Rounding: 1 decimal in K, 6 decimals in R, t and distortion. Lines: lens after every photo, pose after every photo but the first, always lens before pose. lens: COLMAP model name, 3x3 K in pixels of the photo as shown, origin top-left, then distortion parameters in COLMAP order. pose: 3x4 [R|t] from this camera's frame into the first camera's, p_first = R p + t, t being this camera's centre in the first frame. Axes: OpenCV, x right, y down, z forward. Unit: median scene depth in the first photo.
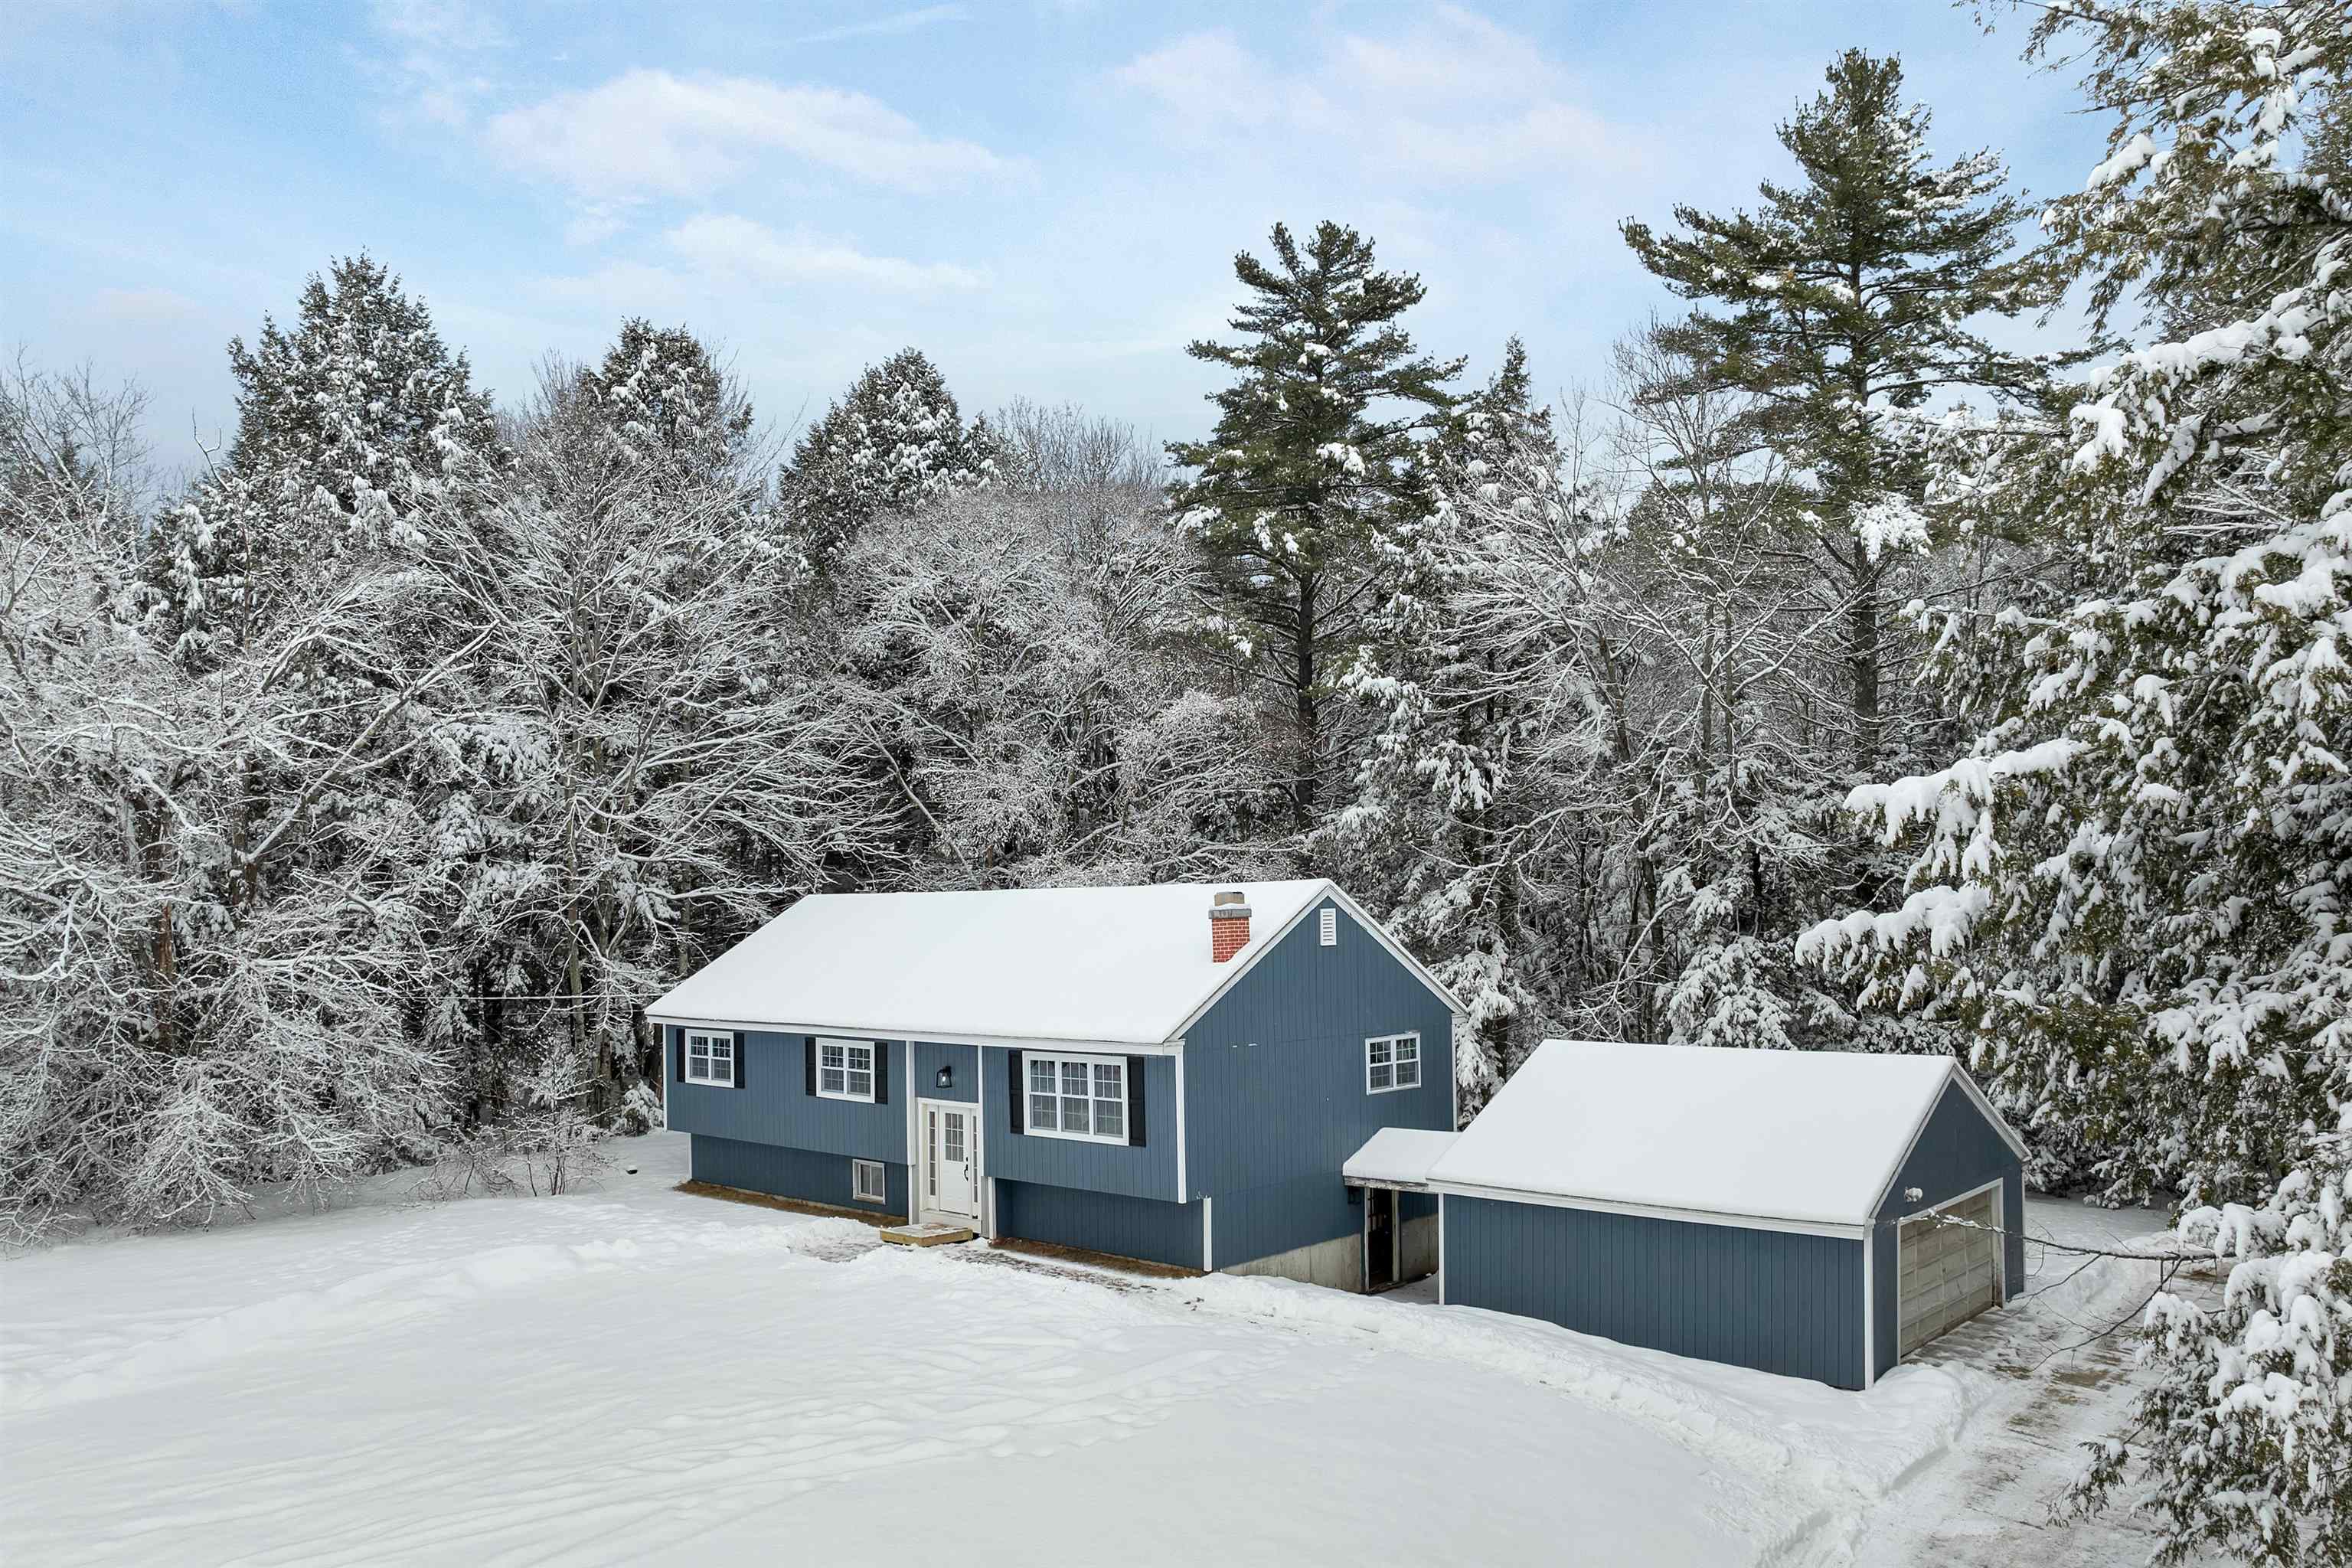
lens RADIAL K [[1731.4, 0, 1171.7], [0, 1731.4, 810.8], [0, 0, 1]] dist [-0.009809, -0.004252]
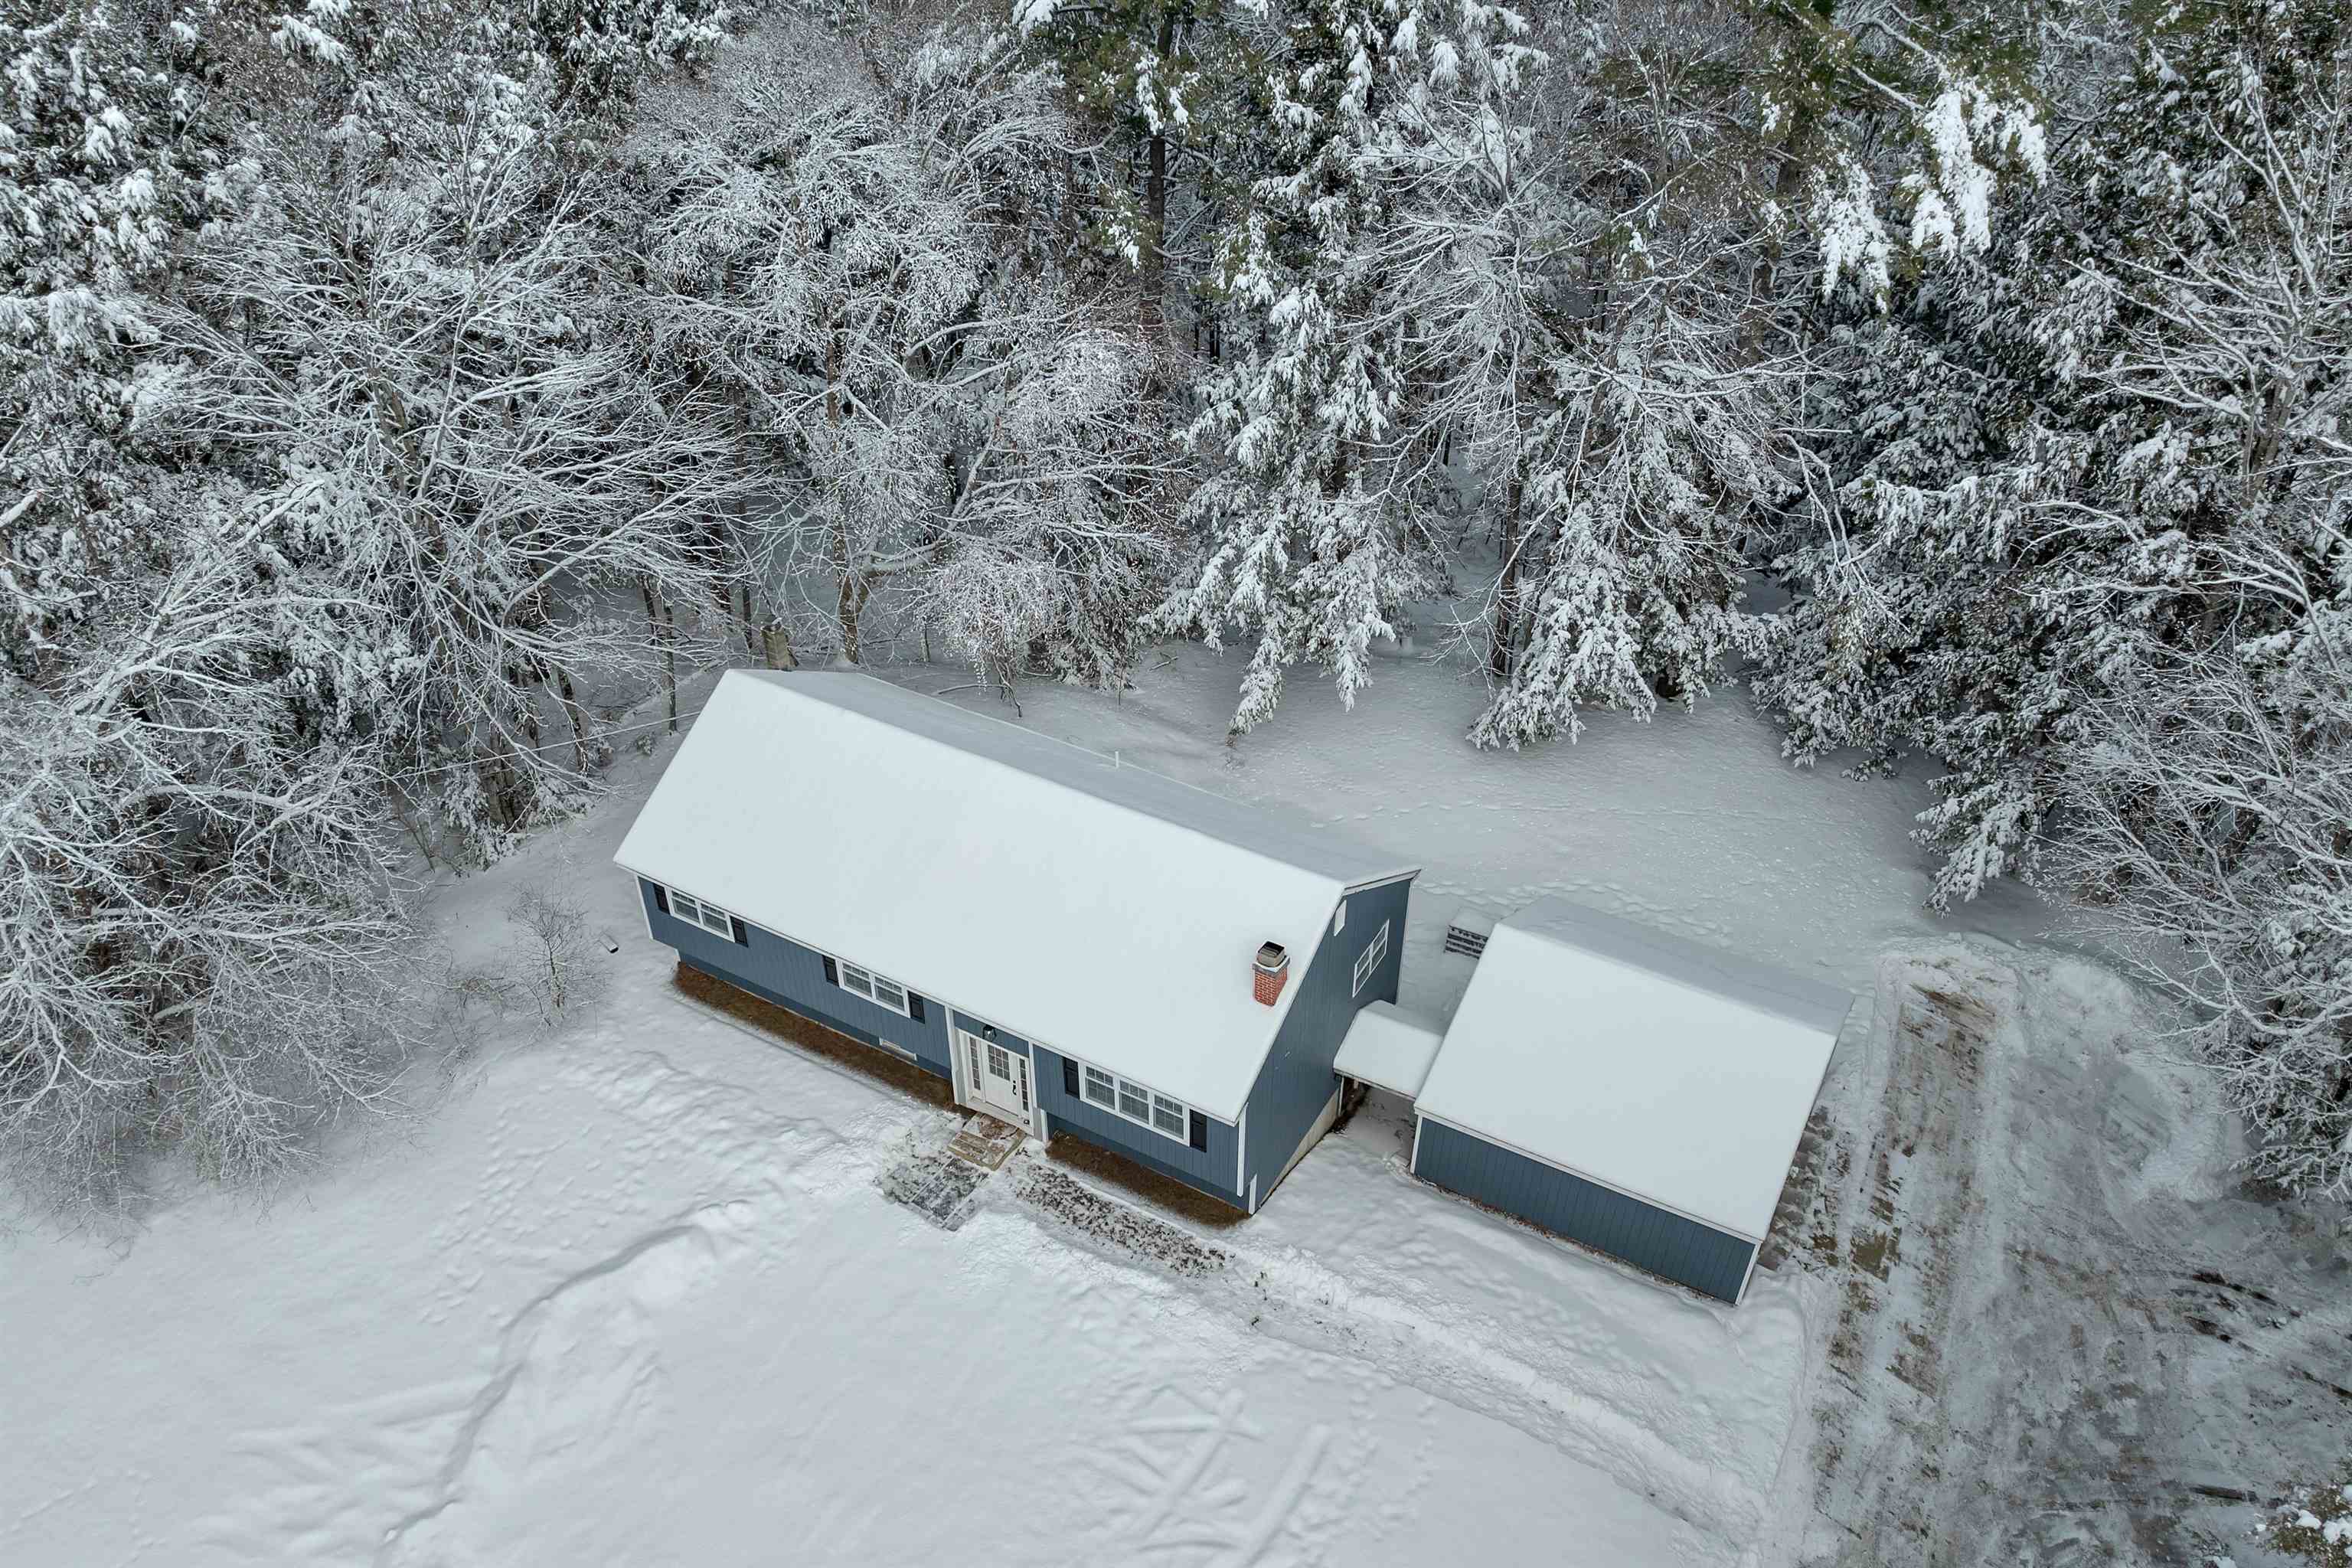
lens RADIAL K [[1727.8, 0, 1187.1], [0, 1727.8, 870.1], [0, 0, 1]] dist [-0.028612, -0.005694]
pose [[0.973266, -0.125768, 0.192189, -0.204734], [-0.033412, 0.750331, 0.660217, -0.651232], [-0.227239, -0.648988, 0.726069, 0.226540]]
